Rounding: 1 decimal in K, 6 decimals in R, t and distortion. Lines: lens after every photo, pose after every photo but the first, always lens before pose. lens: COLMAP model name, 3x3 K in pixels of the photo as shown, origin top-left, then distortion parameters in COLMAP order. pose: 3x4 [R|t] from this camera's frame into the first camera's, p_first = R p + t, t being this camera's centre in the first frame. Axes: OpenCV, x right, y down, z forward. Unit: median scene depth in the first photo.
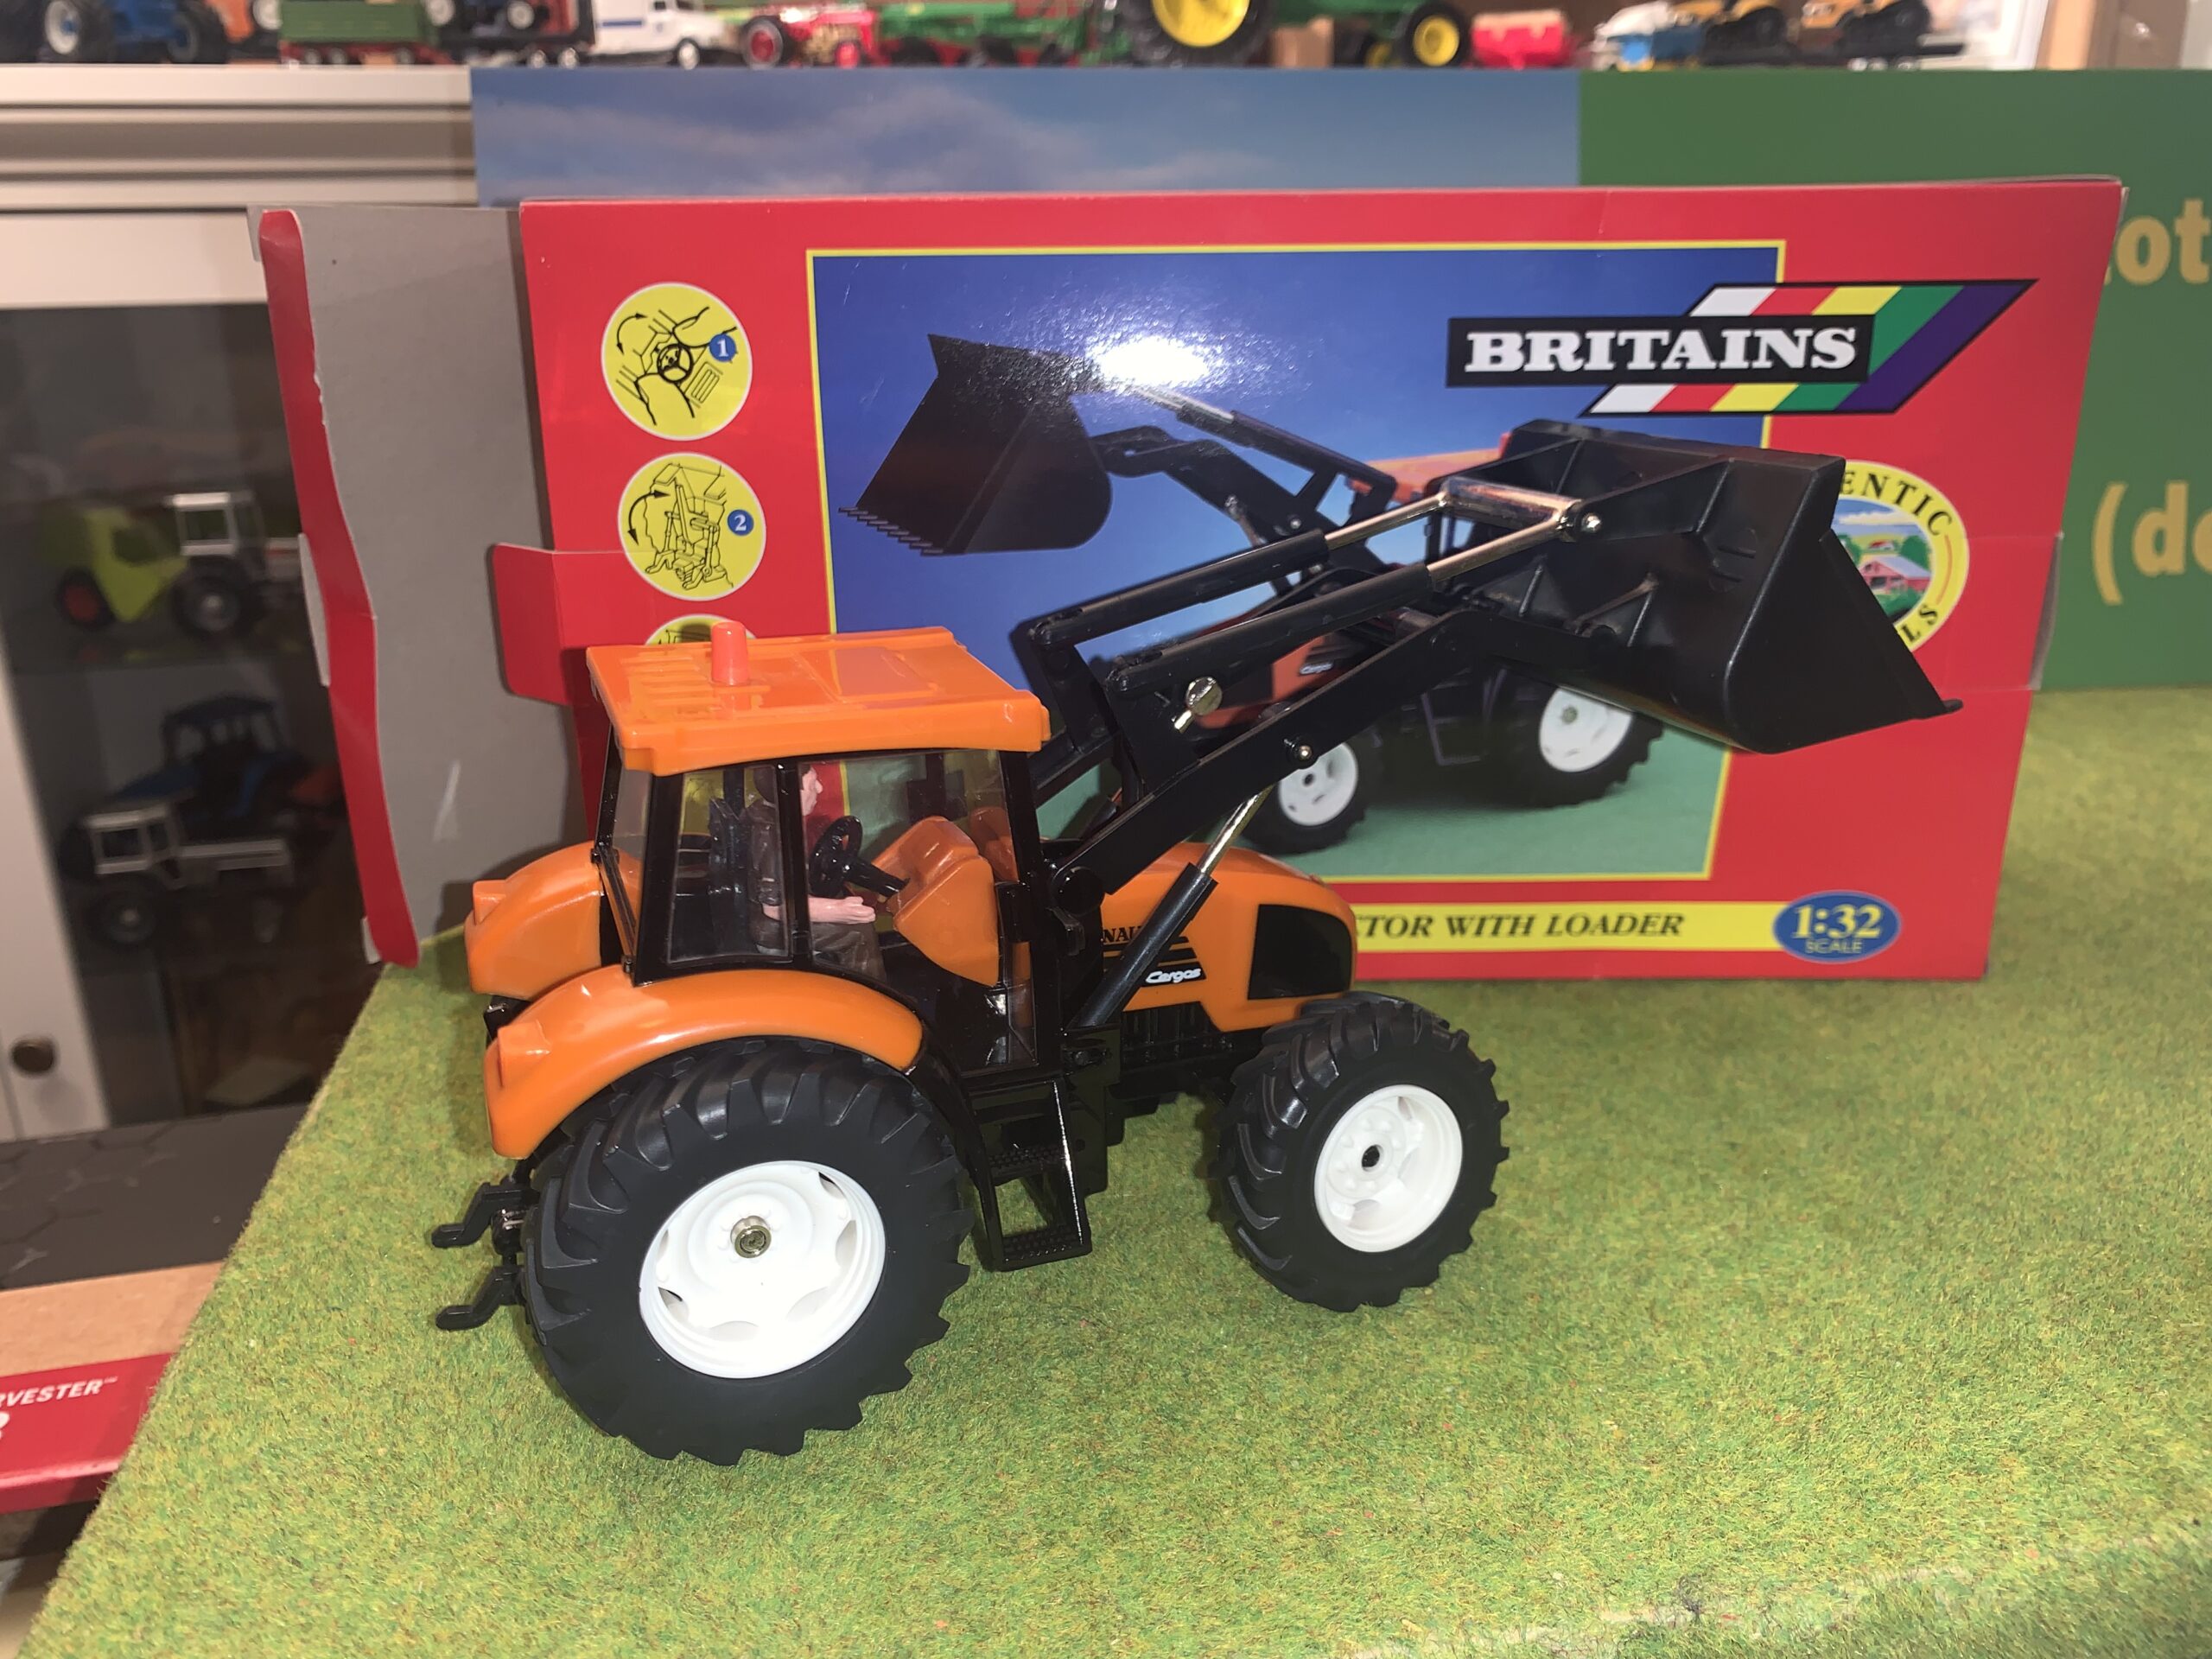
lens RADIAL K [[1773.7, 0, 1085.7], [0, 1773.7, 826.9], [0, 0, 1]] dist [-0.035680, 0.028470]
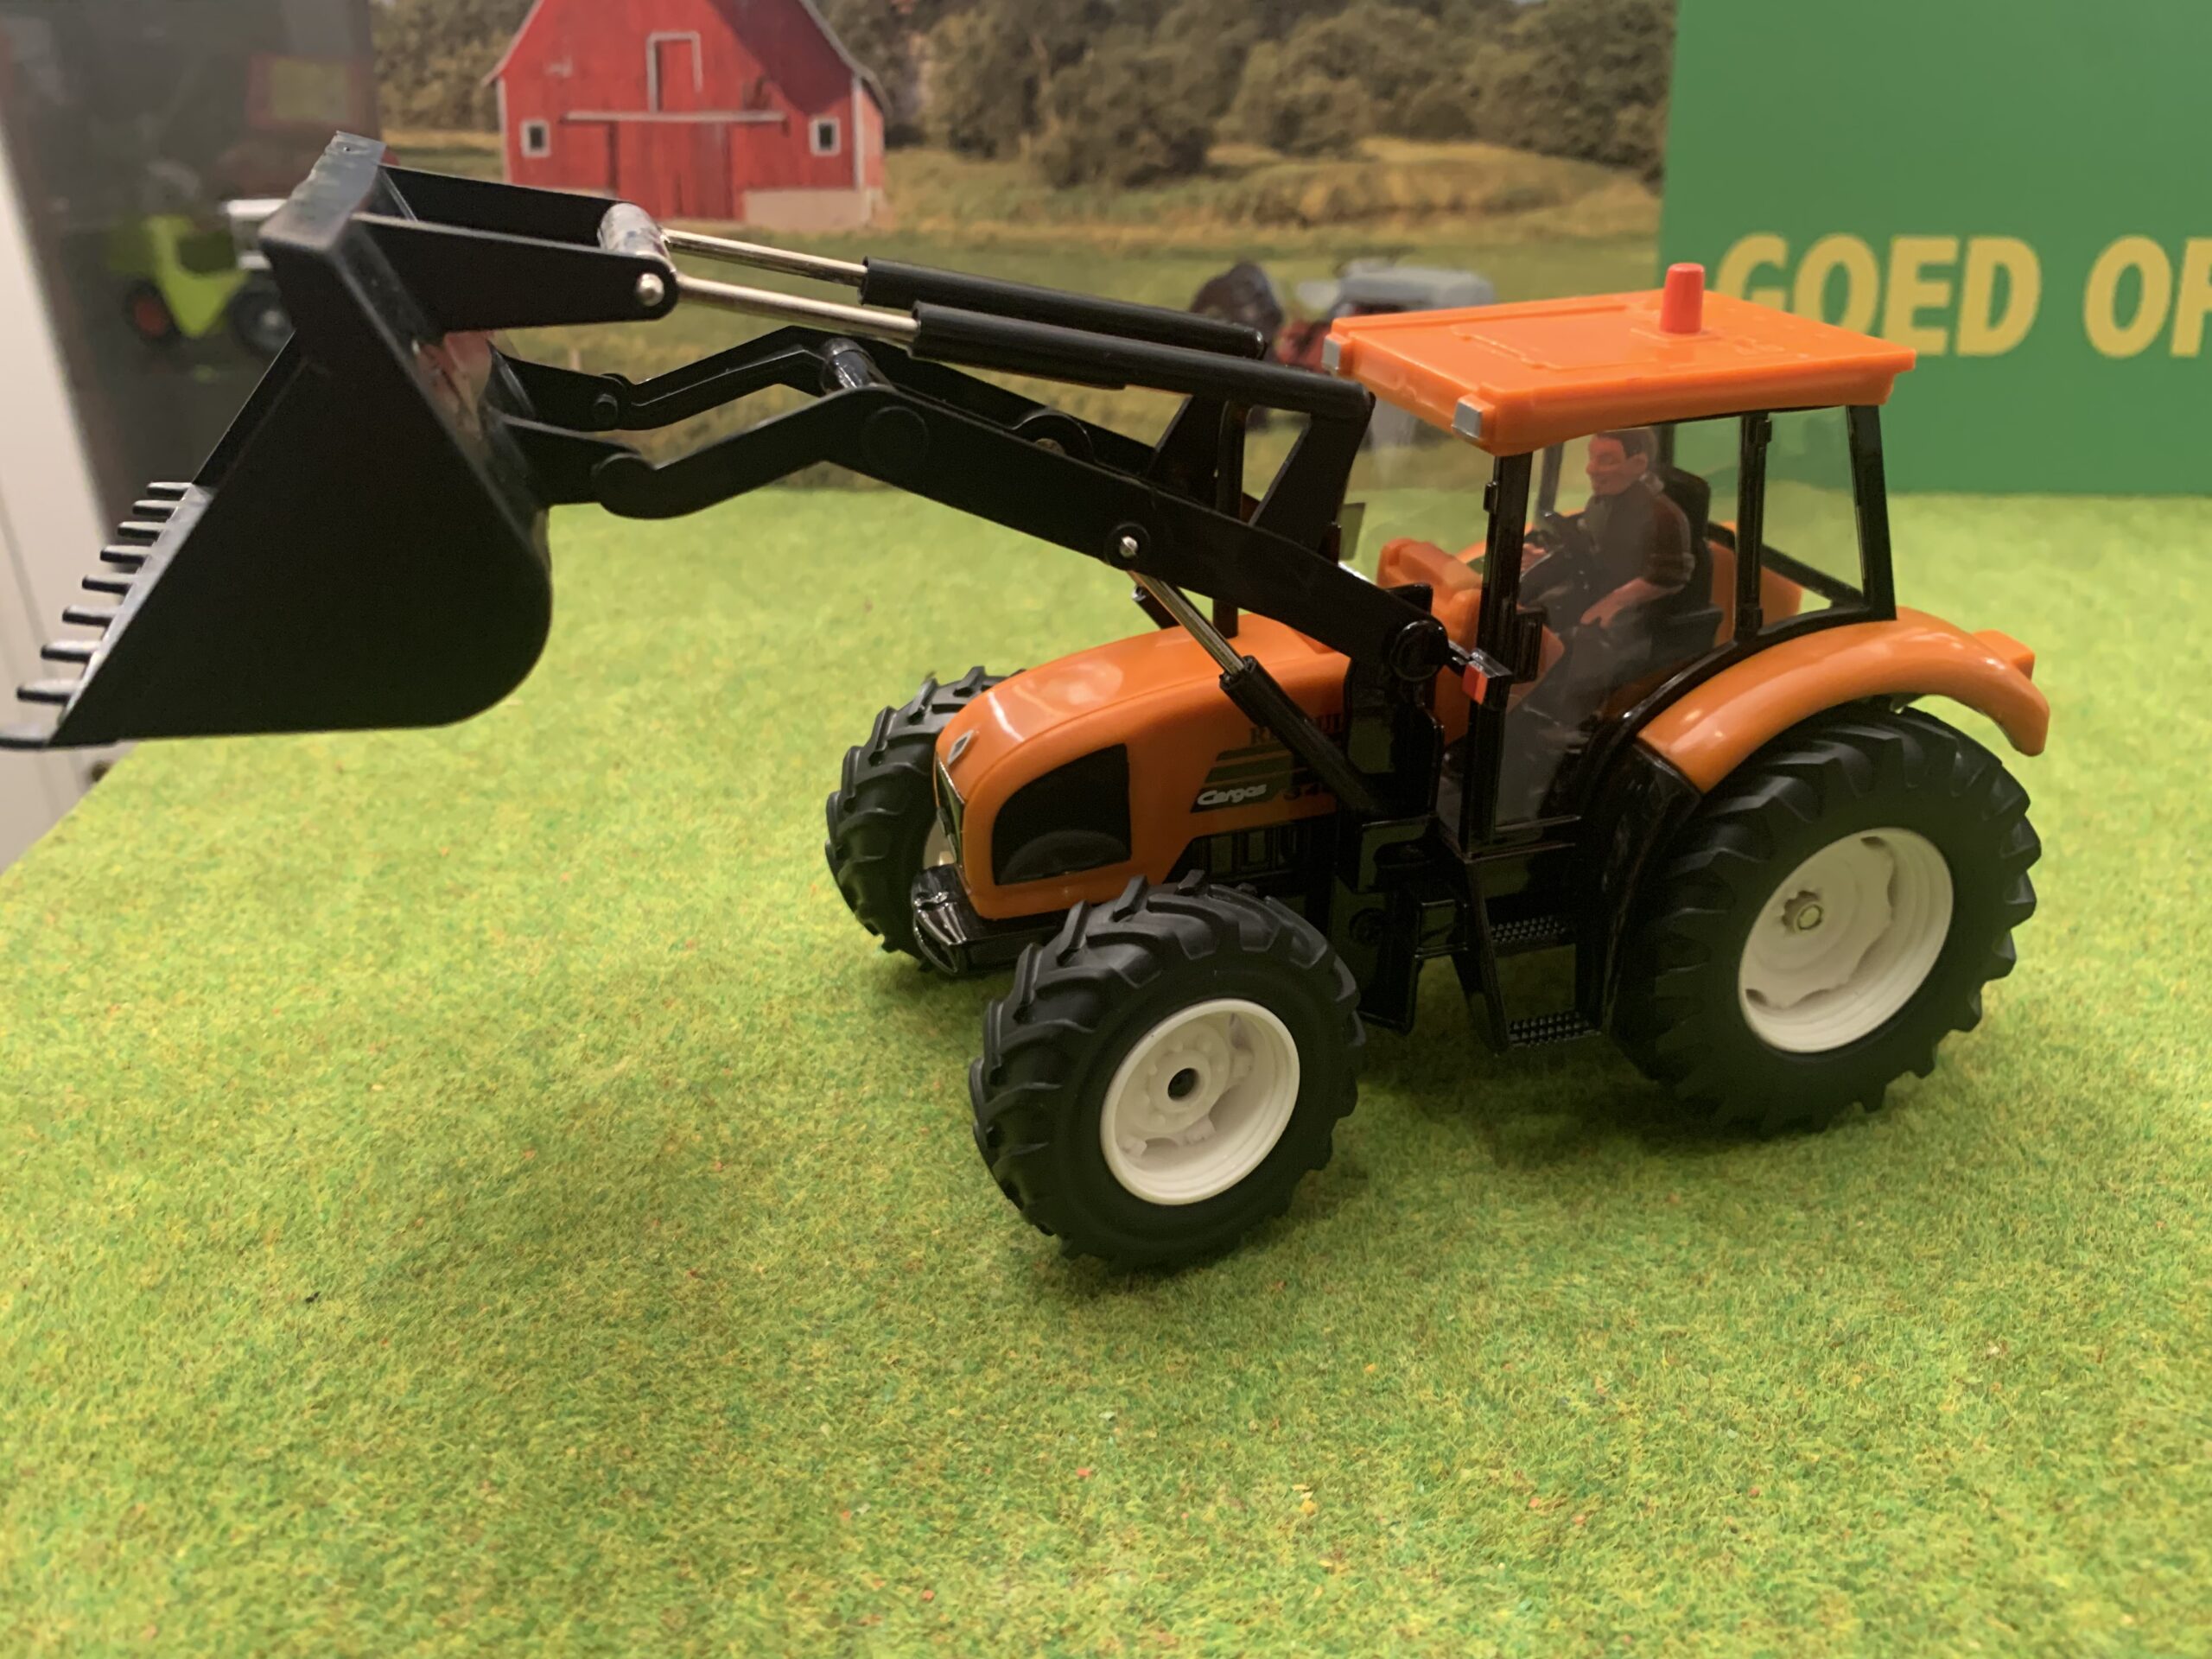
lens RADIAL K [[1773.7, 0, 1110.3], [0, 1773.7, 812.7], [0, 0, 1]] dist [-0.035680, 0.028470]
pose [[0.994120, 0.058831, -0.090910, 0.232781], [-0.046566, 0.990209, 0.131597, -0.032844], [0.097762, -0.126590, 0.987126, 0.255189]]
